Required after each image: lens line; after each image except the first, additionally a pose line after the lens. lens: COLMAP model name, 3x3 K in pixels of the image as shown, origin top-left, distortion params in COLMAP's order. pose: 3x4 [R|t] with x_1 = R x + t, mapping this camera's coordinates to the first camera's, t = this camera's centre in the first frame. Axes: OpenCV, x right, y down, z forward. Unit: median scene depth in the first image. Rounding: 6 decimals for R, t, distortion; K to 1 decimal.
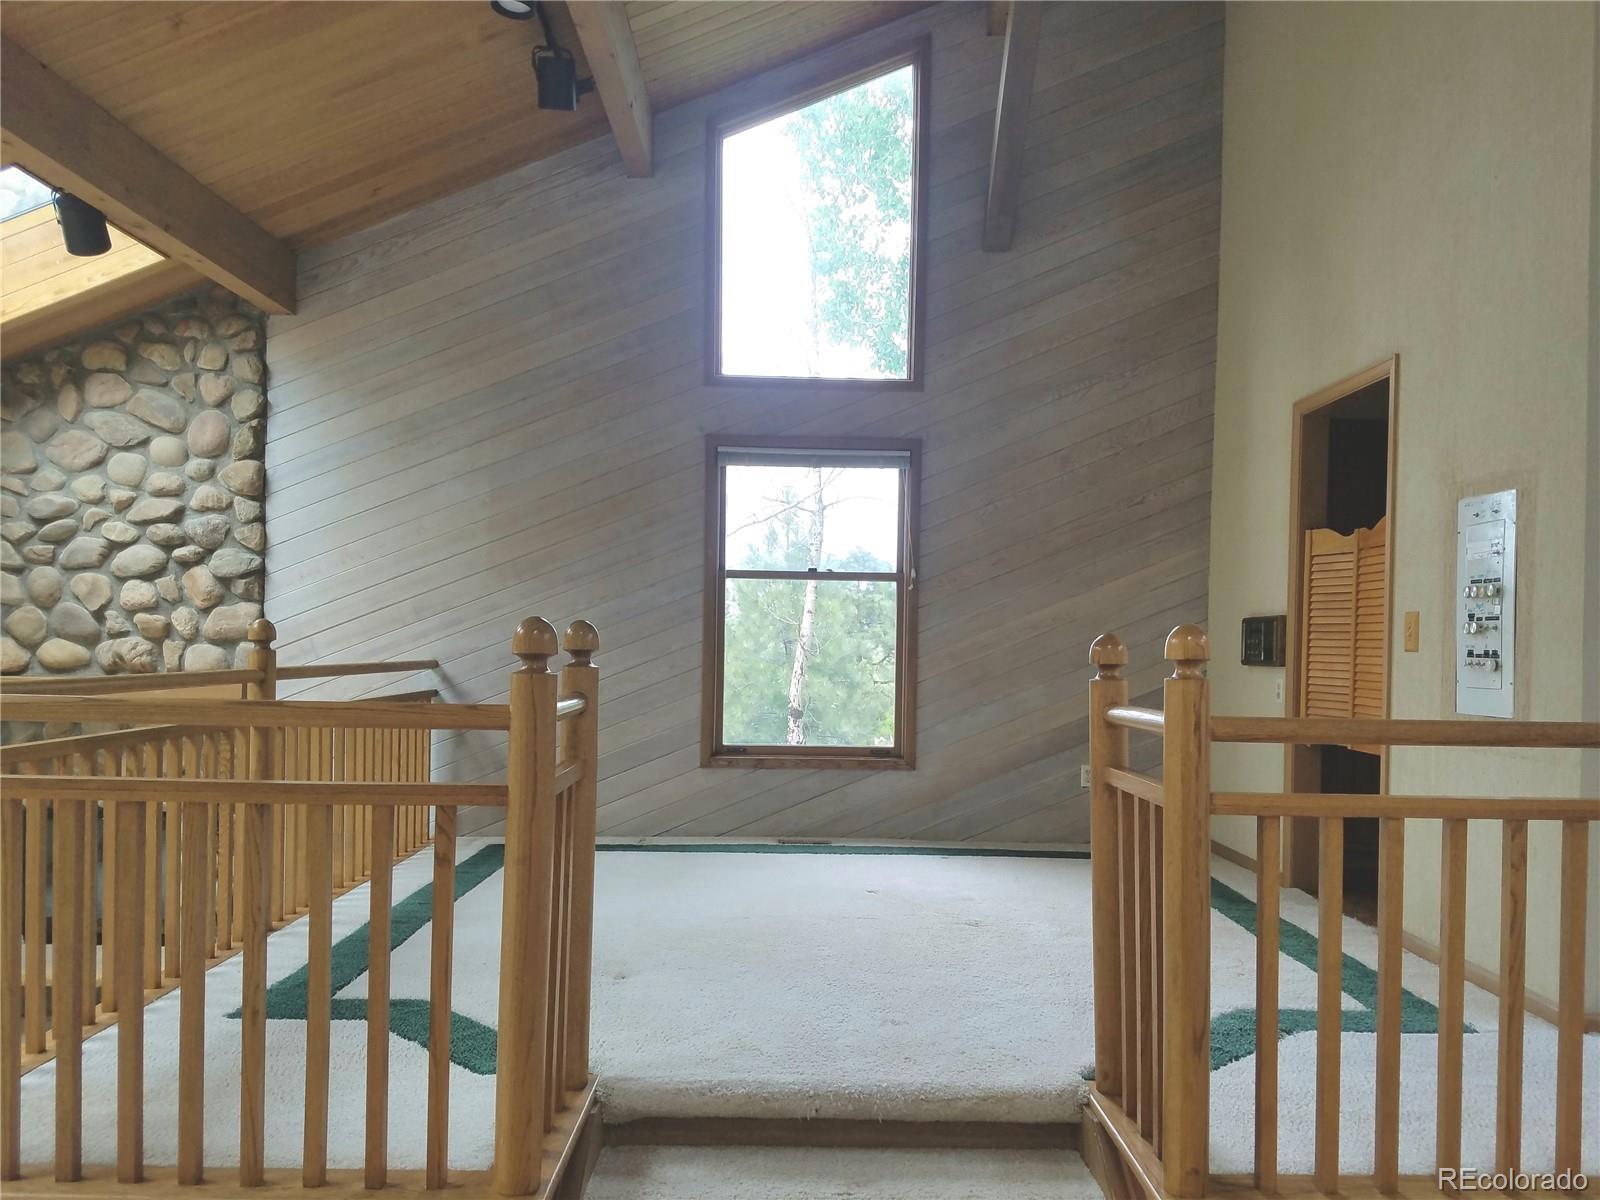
lens RADIAL K [[1211.5, 0, 800.6], [0, 1211.5, 608.7], [0, 0, 1]] dist [-0.002733, -0.010571]
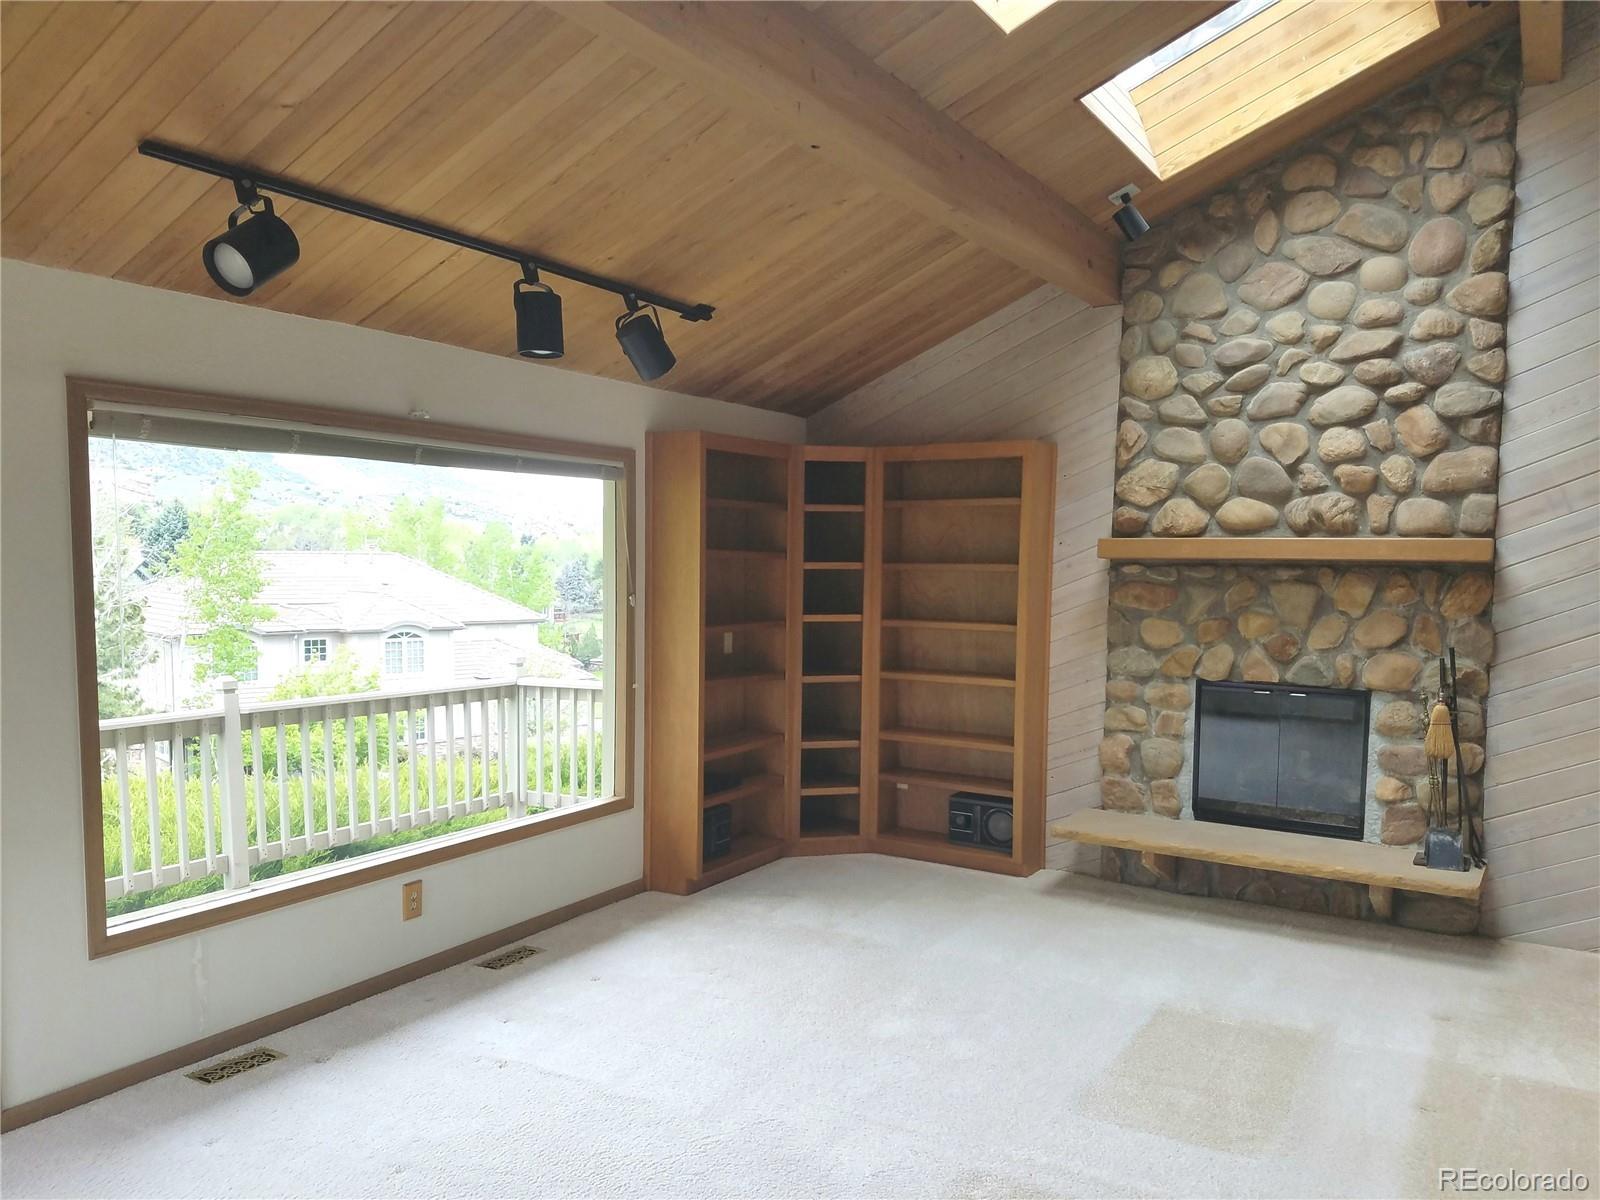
lens RADIAL K [[1211.5, 0, 798.7], [0, 1211.5, 597.1], [0, 0, 1]] dist [-0.002733, -0.010571]
pose [[0.848478, 0.009019, -0.529154, -0.418212], [0.018783, 0.998712, 0.047140, 0.051391], [0.528898, -0.049936, 0.847215, 0.037802]]
